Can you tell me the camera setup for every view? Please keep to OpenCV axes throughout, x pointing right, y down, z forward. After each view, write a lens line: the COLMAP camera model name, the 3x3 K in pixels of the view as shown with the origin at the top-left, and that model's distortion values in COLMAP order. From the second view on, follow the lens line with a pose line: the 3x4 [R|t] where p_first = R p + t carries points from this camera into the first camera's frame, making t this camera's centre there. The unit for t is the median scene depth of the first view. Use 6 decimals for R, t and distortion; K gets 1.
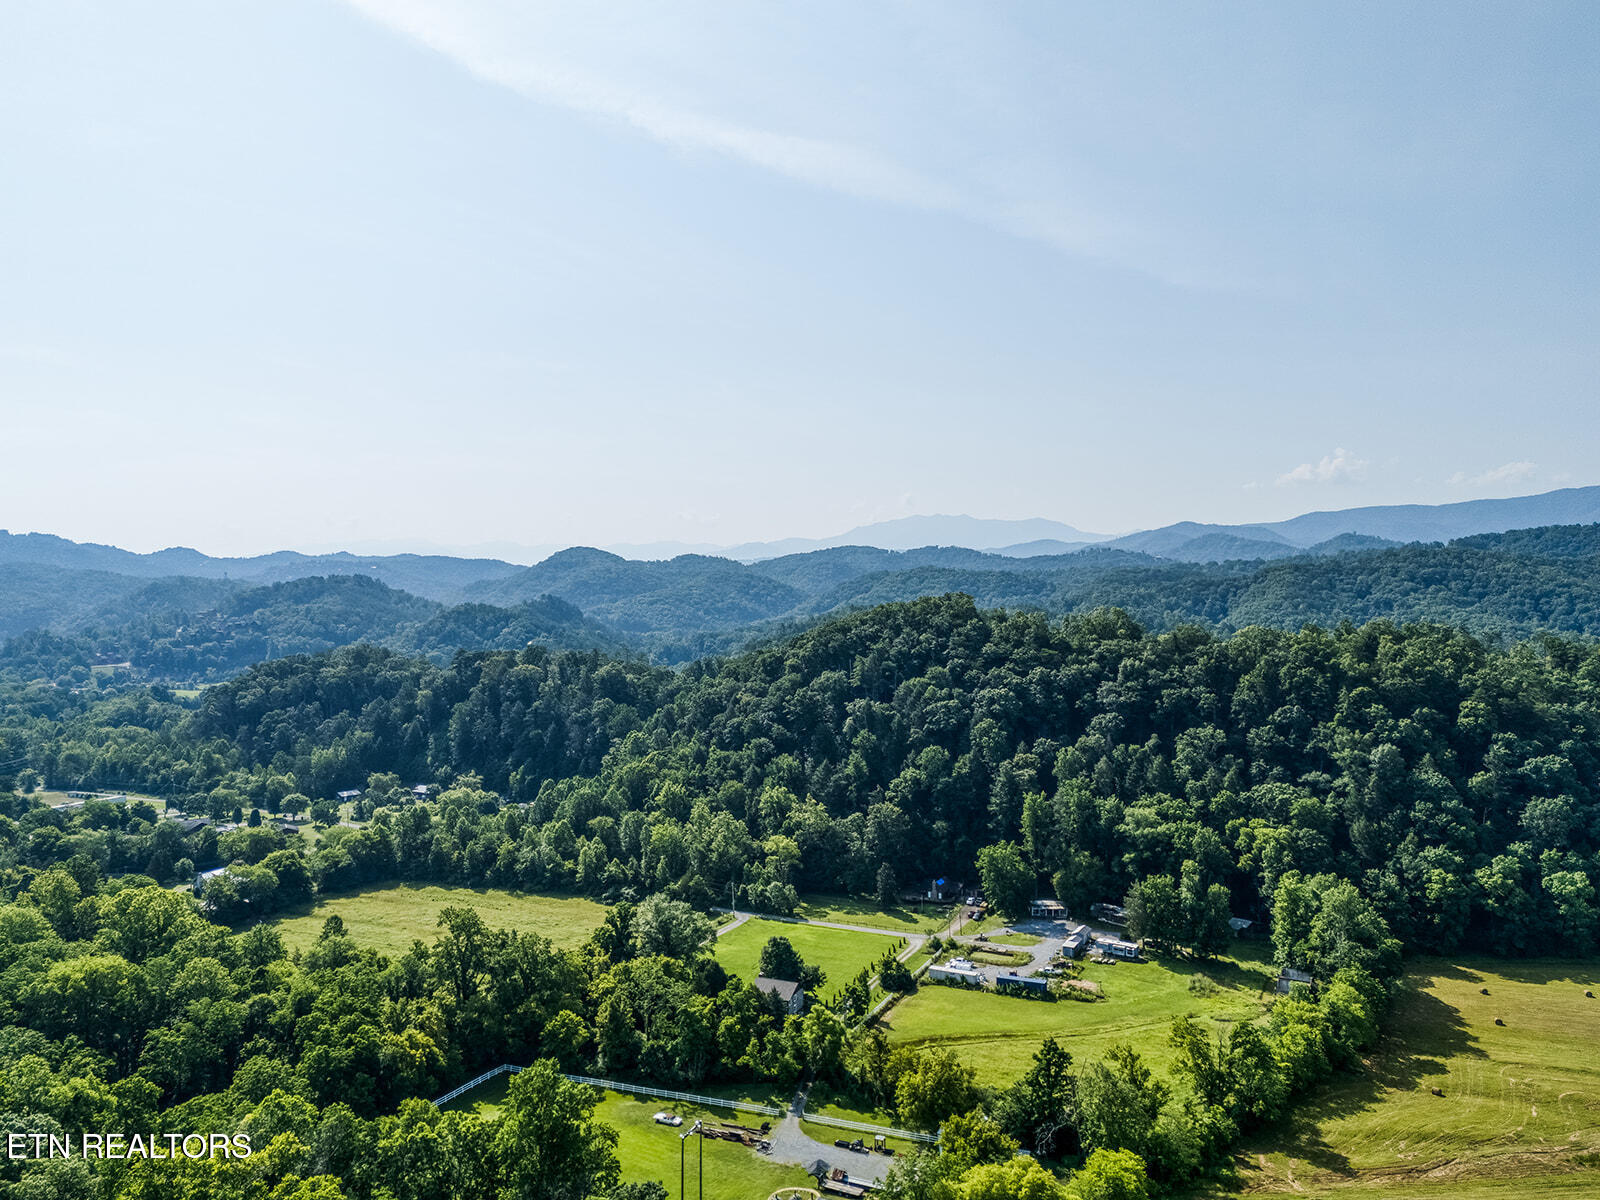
lens RADIAL K [[1189.0, 0, 807.1], [0, 1189.0, 603.0], [0, 0, 1]] dist [0.052279, -0.034186]
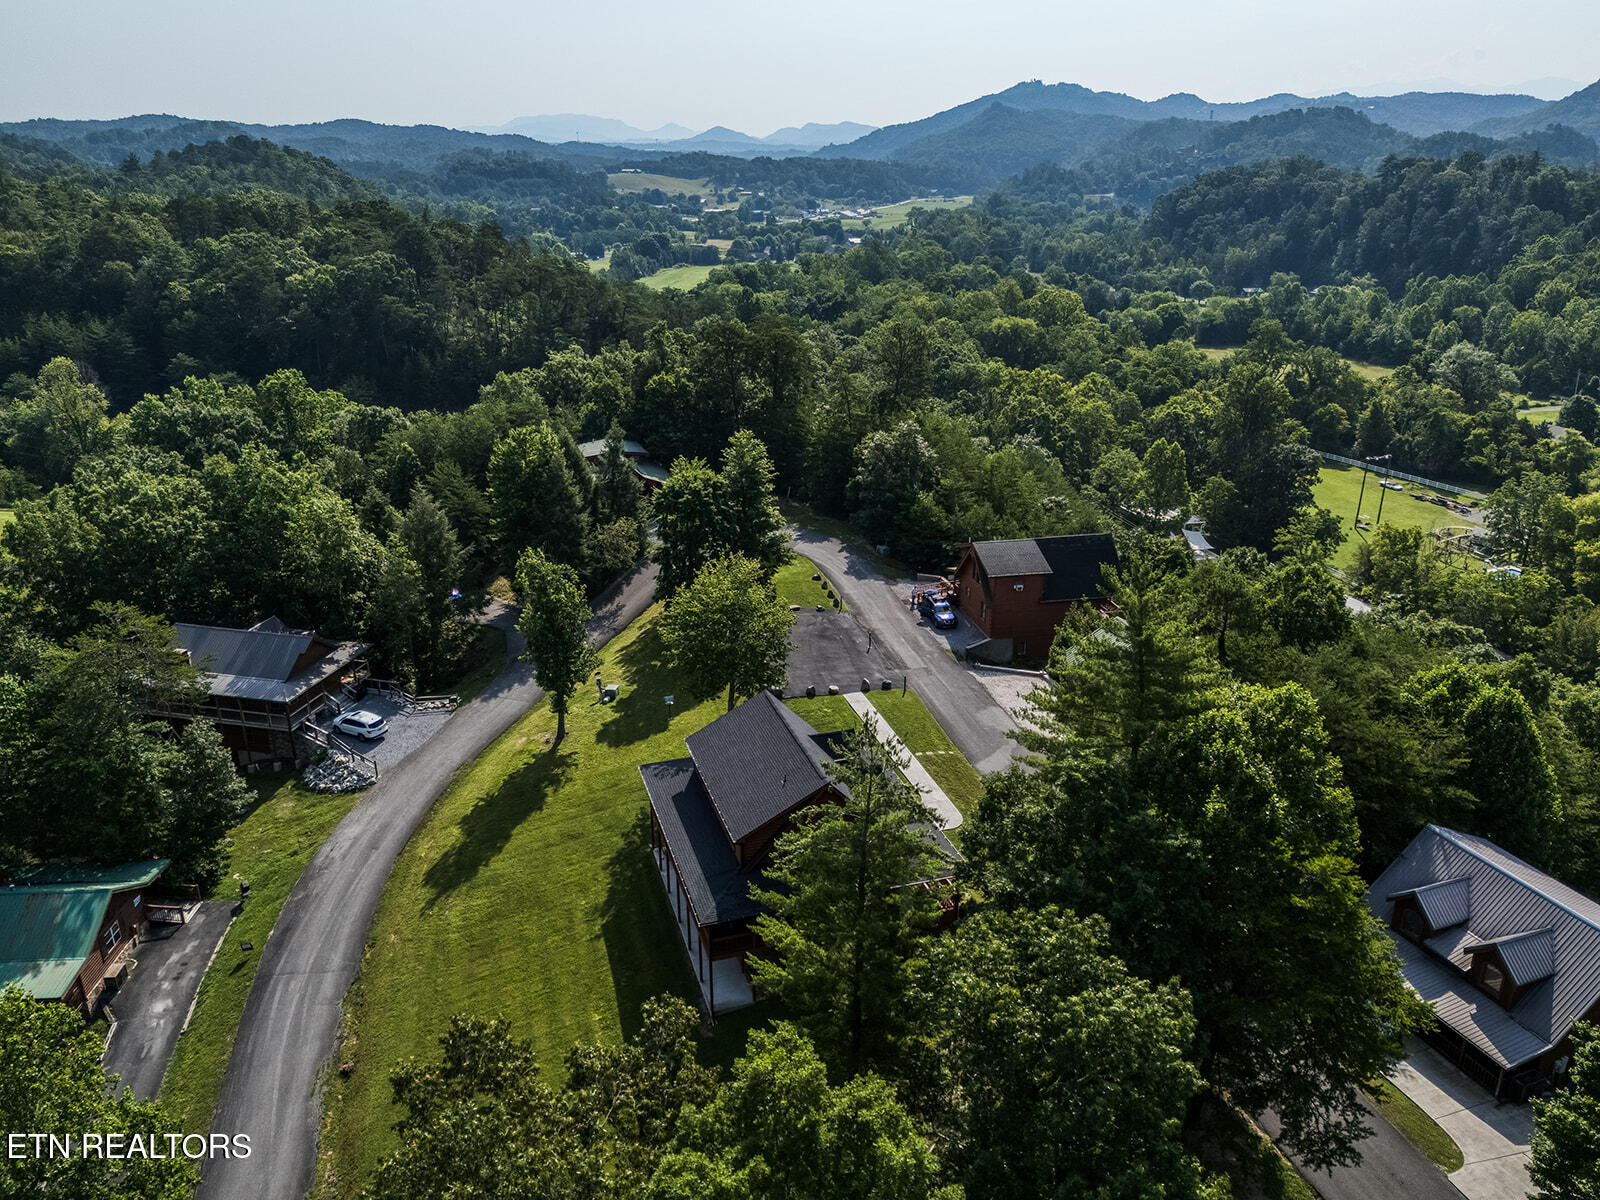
lens RADIAL K [[1189.0, 0, 791.9], [0, 1189.0, 608.0], [0, 0, 1]] dist [0.052279, -0.034186]
pose [[0.711503, 0.249414, -0.656929, 0.110922], [-0.007264, 0.937448, 0.348050, 0.046437], [0.702645, -0.242867, 0.668809, -0.112737]]
